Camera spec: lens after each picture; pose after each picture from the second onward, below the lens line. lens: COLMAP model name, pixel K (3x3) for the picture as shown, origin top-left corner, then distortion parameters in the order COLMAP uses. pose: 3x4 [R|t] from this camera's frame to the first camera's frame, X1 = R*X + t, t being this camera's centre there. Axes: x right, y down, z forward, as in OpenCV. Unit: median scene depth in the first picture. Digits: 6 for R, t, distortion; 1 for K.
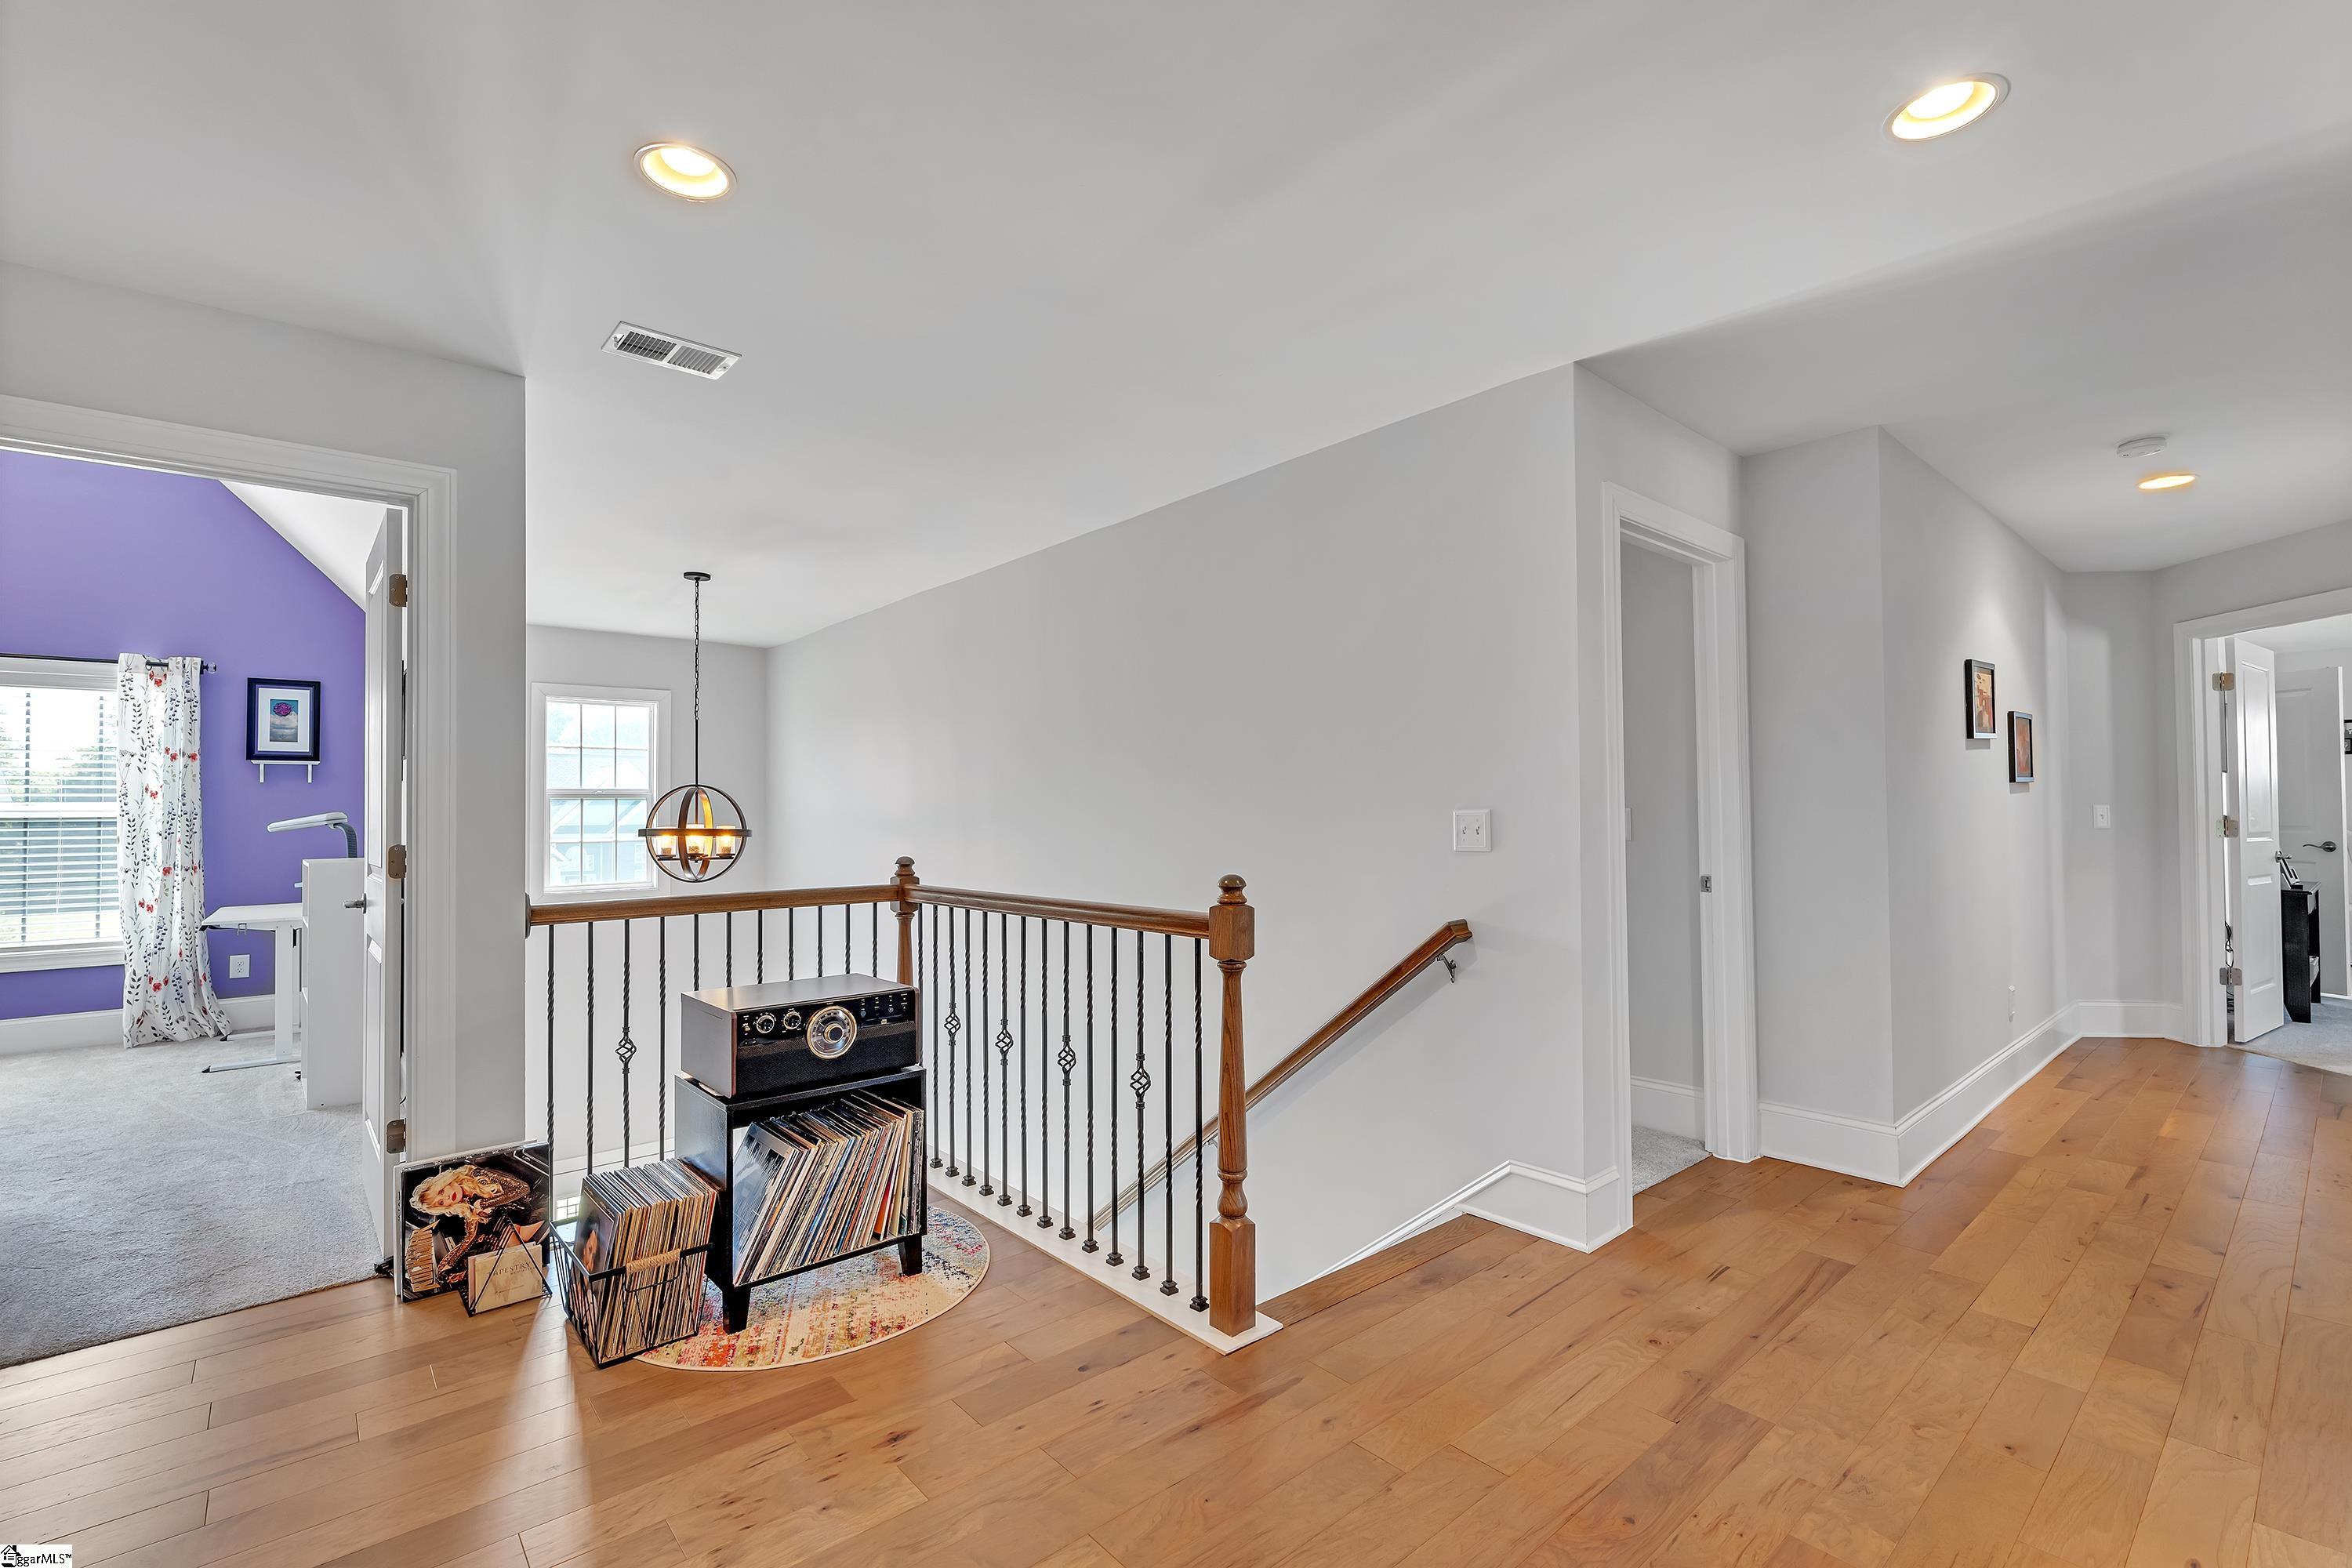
lens RADIAL K [[1037.5, 0, 1174.8], [0, 1037.5, 799.6], [0, 0, 1]] dist [-0.008285, 0.000827]
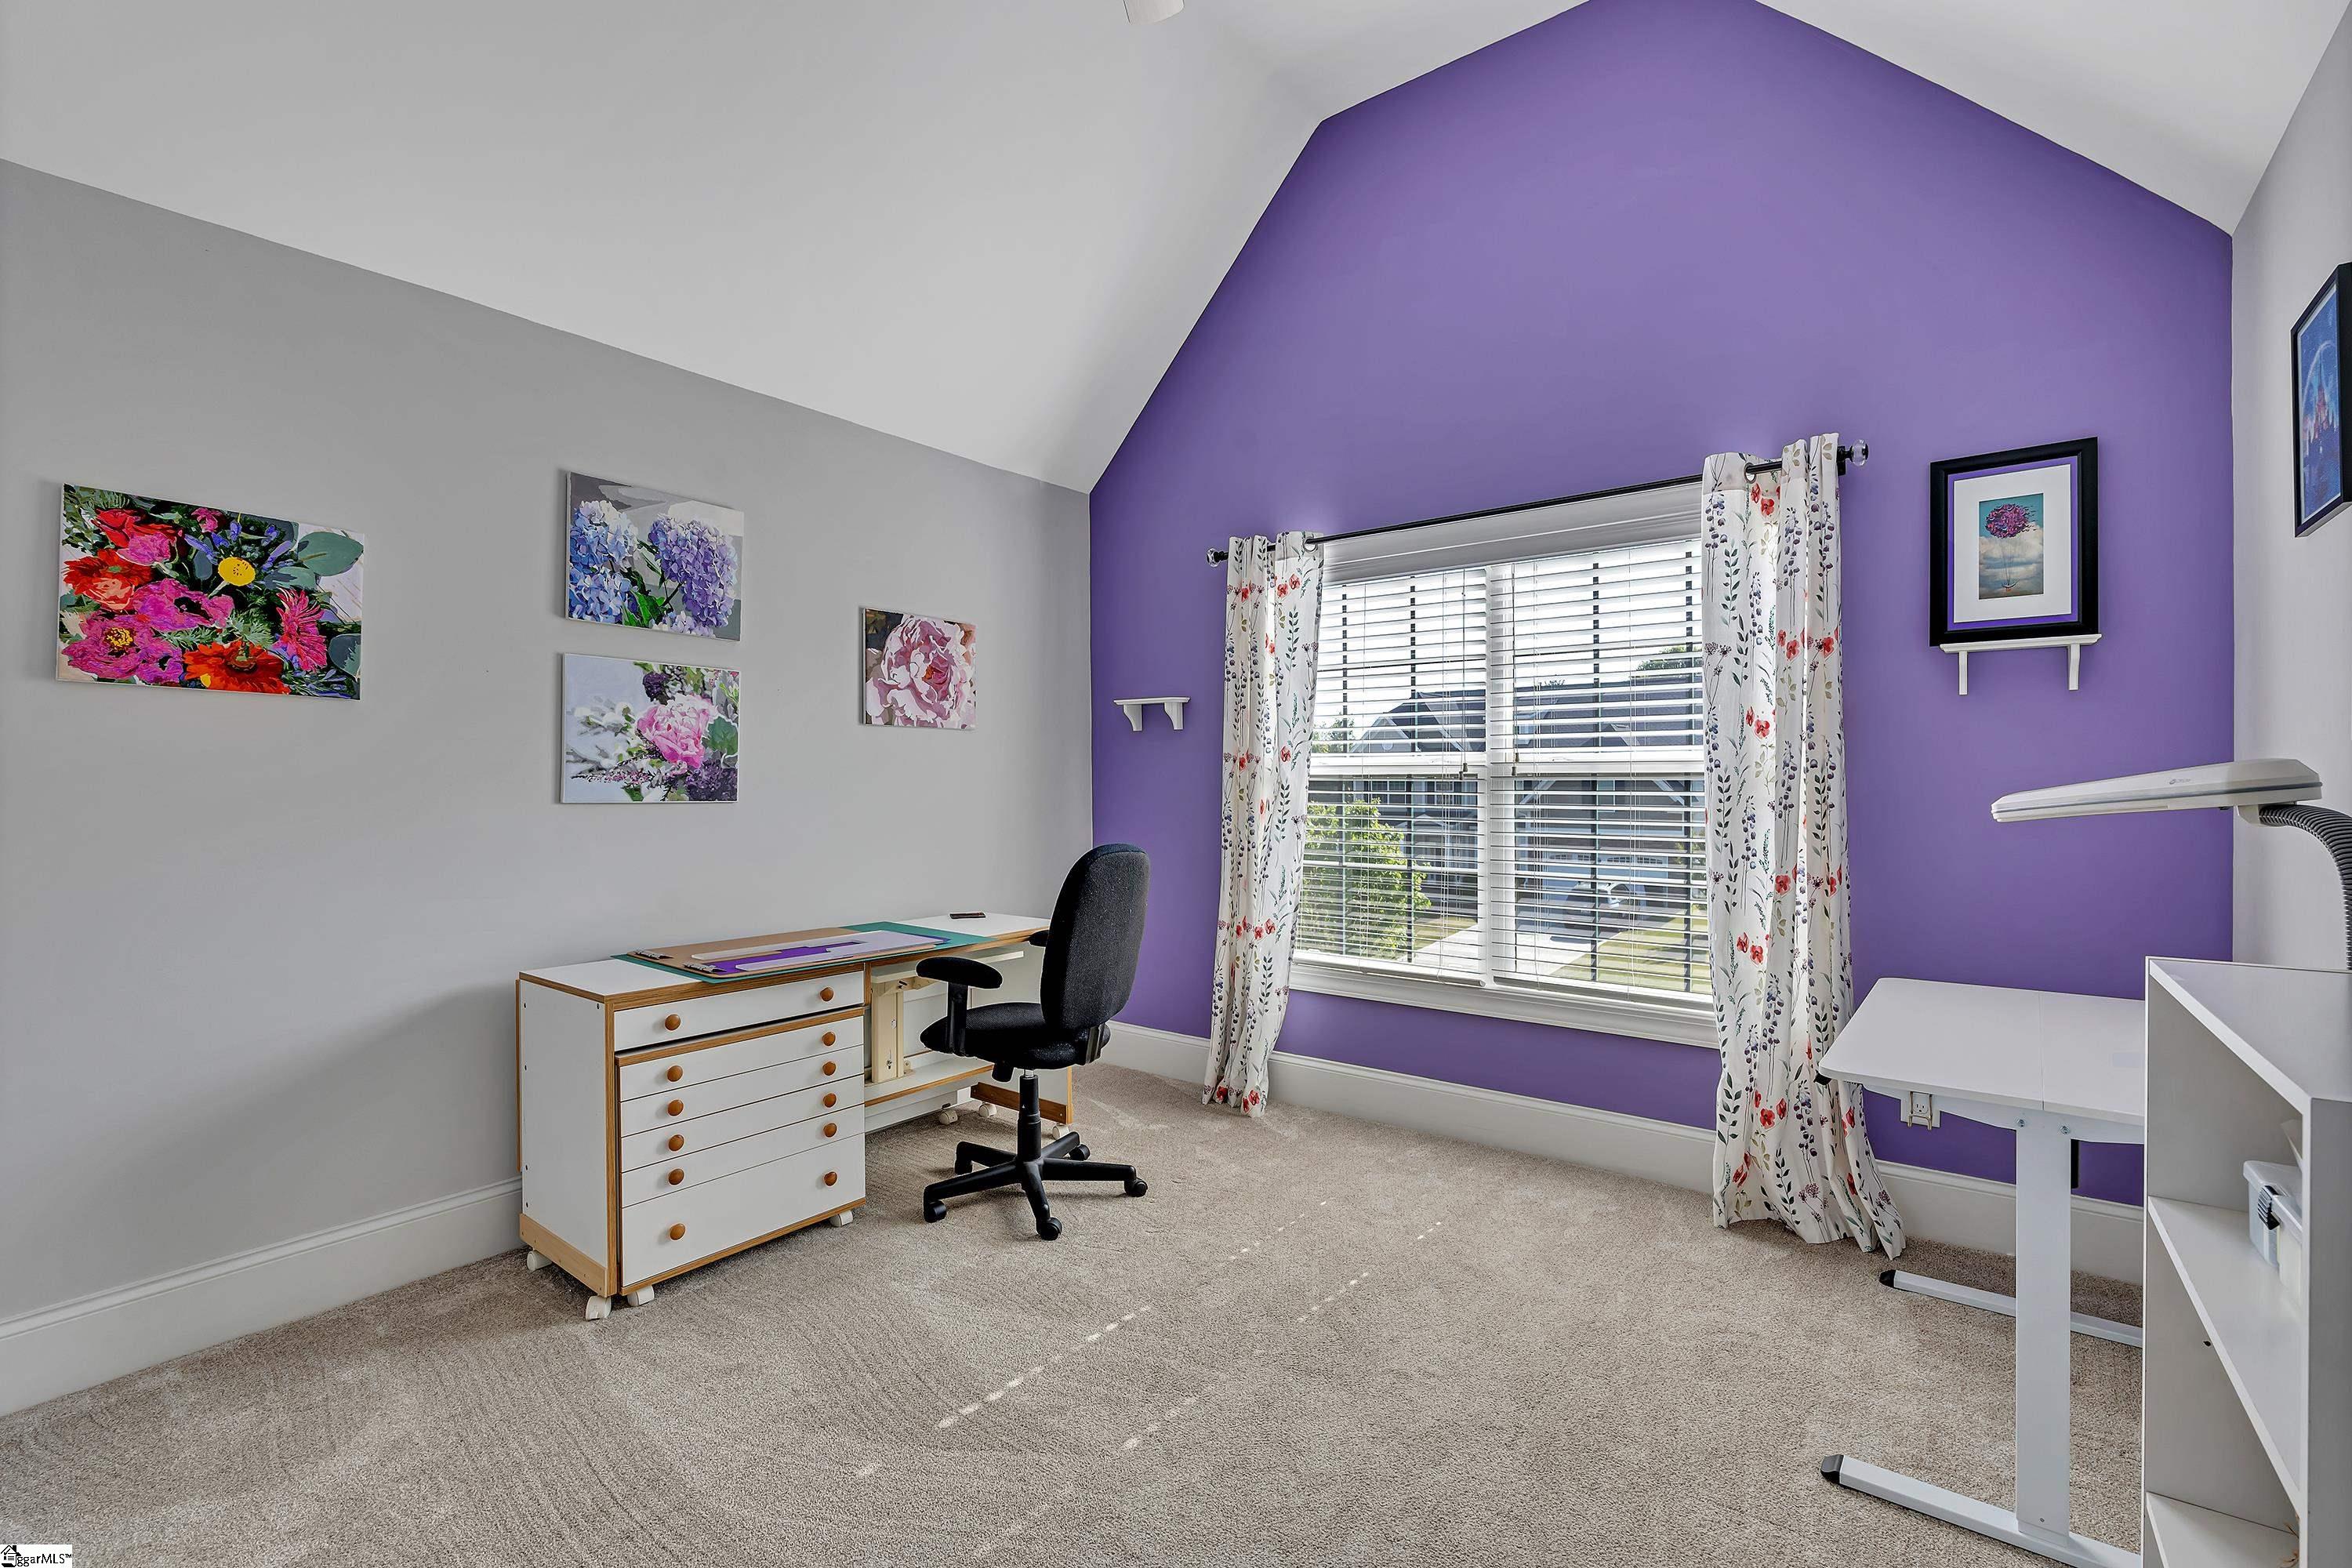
lens RADIAL K [[1037.5, 0, 1181.3], [0, 1037.5, 771.6], [0, 0, 1]] dist [-0.008285, 0.000827]
pose [[0.213126, 0.007554, -0.976995, -0.555044], [0.017857, 0.999773, 0.011625, 0.005495], [0.976861, -0.019924, 0.212943, 0.612171]]
